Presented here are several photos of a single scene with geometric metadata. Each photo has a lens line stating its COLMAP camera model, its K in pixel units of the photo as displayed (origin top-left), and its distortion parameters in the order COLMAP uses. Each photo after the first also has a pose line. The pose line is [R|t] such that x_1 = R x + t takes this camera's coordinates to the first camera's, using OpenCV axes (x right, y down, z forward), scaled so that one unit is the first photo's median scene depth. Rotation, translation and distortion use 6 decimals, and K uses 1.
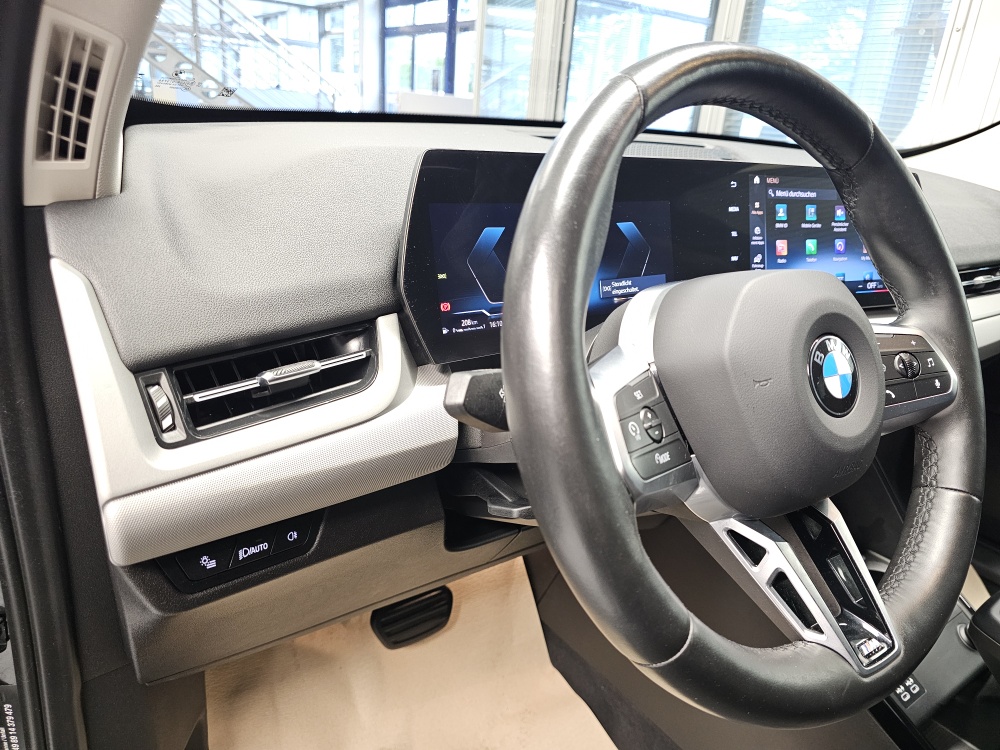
lens RADIAL K [[687.7, 0, 500.0], [0, 687.7, 375.0], [0, 0, 1]] dist [0.048794, -0.064636]
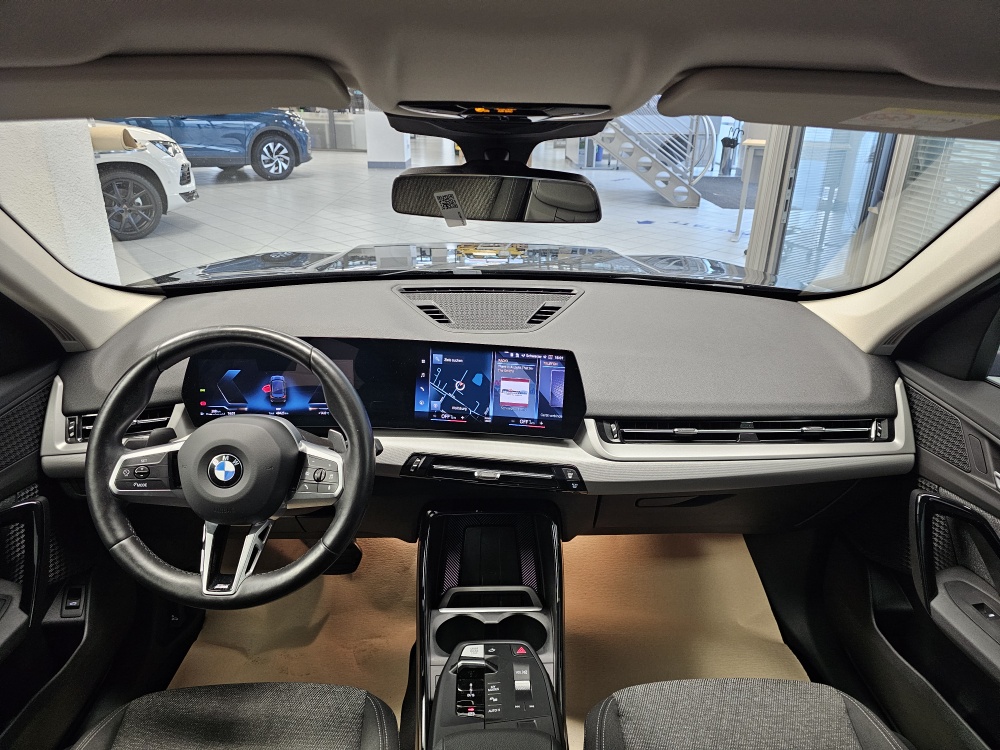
lens RADIAL K [[661.3, 0, 501.8], [0, 661.3, 369.1], [0, 0, 1]] dist [0.063244, -0.068962]
pose [[0.841788, 0.153567, -0.517504, 1.555661], [-0.152001, 0.987322, 0.045735, -0.382873], [0.517966, 0.040162, 0.854458, -0.318440]]
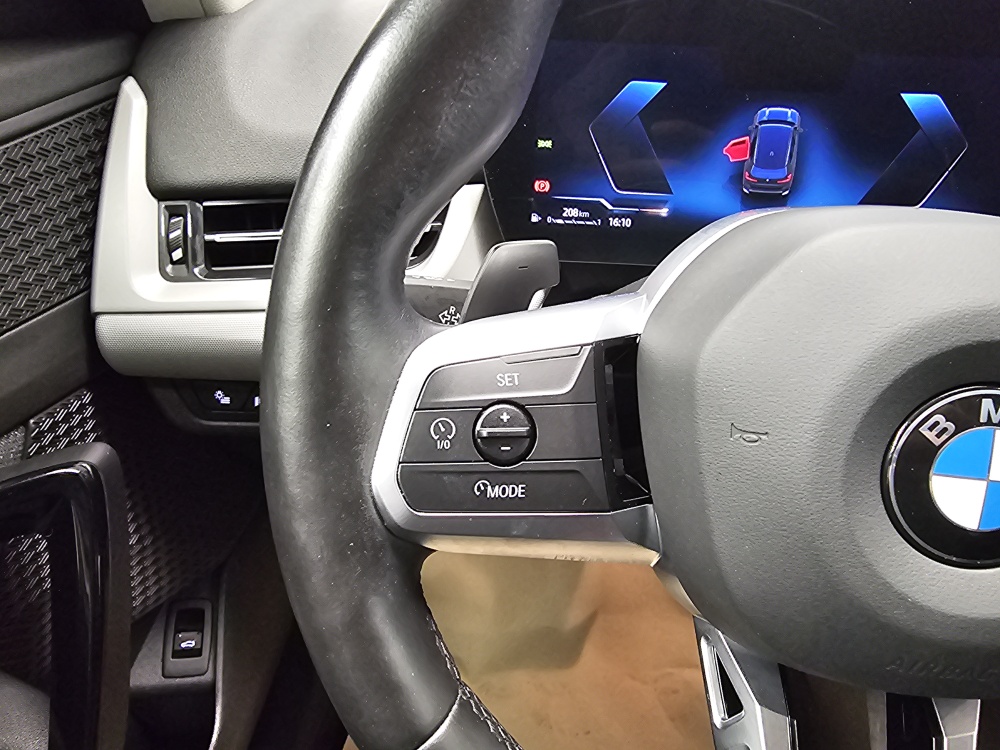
lens RADIAL K [[681.8, 0, 493.2], [0, 681.8, 364.2], [0, 0, 1]] dist [-0.000453, -0.000006]
pose [[0.767923, 0.308638, -0.561282, 0.296790], [-0.199184, 0.947878, 0.248703, -0.073661], [0.608786, -0.079186, 0.789373, 0.298251]]
